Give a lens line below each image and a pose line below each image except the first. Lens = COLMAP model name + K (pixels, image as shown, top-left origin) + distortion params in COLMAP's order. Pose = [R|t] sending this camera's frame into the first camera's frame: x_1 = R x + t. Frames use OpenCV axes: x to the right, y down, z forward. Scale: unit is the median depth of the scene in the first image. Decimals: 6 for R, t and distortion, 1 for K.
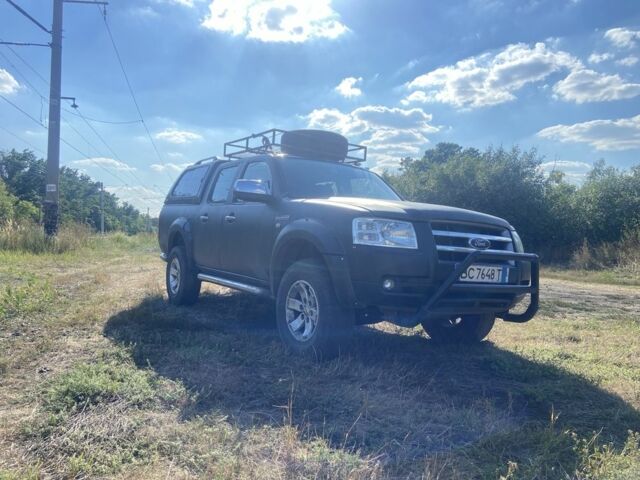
lens RADIAL K [[479.6, 0, 317.7], [0, 479.6, 237.4], [0, 0, 1]] dist [0.080048, -0.100889]
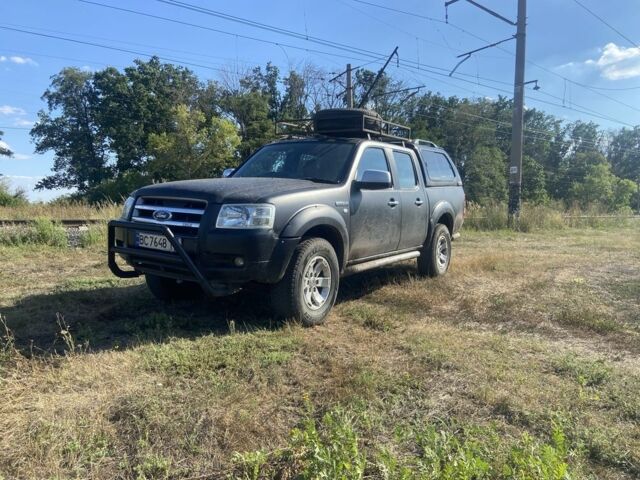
lens RADIAL K [[476.9, 0, 319.9], [0, 476.9, 241.8], [0, 0, 1]] dist [0.048141, -0.009476]
pose [[0.406623, 0.046606, -0.912406, 1.462184], [0.001221, 0.998669, 0.051557, 0.016174], [0.913595, -0.022078, 0.406025, 0.852216]]
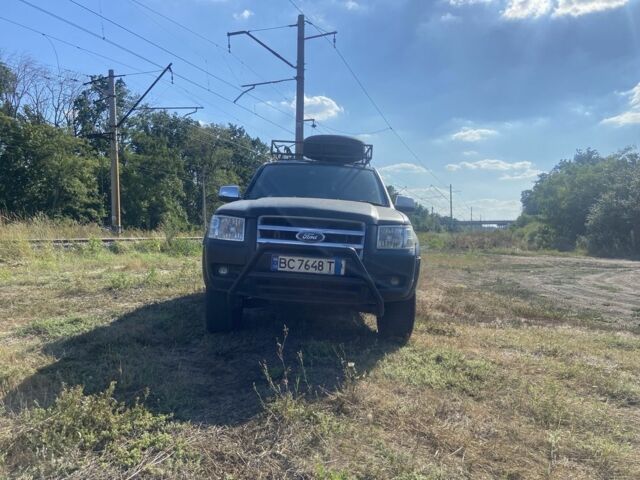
lens RADIAL K [[476.9, 0, 319.9], [0, 476.9, 241.8], [0, 0, 1]] dist [0.048141, -0.009476]
pose [[0.833255, 0.004980, -0.552866, 0.911304], [0.001942, 0.999927, 0.011933, 0.010669], [0.552885, -0.011017, 0.833185, 0.127499]]
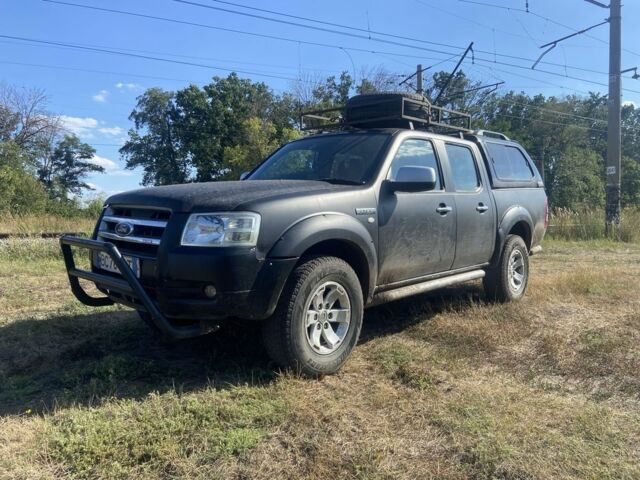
lens RADIAL K [[479.6, 0, 317.7], [0, 479.6, 237.4], [0, 0, 1]] dist [0.080048, -0.100889]
pose [[0.255636, 0.018511, -0.966596, 1.235692], [0.010292, 0.999708, 0.021867, 0.011591], [0.966718, -0.015538, 0.255370, 1.079223]]
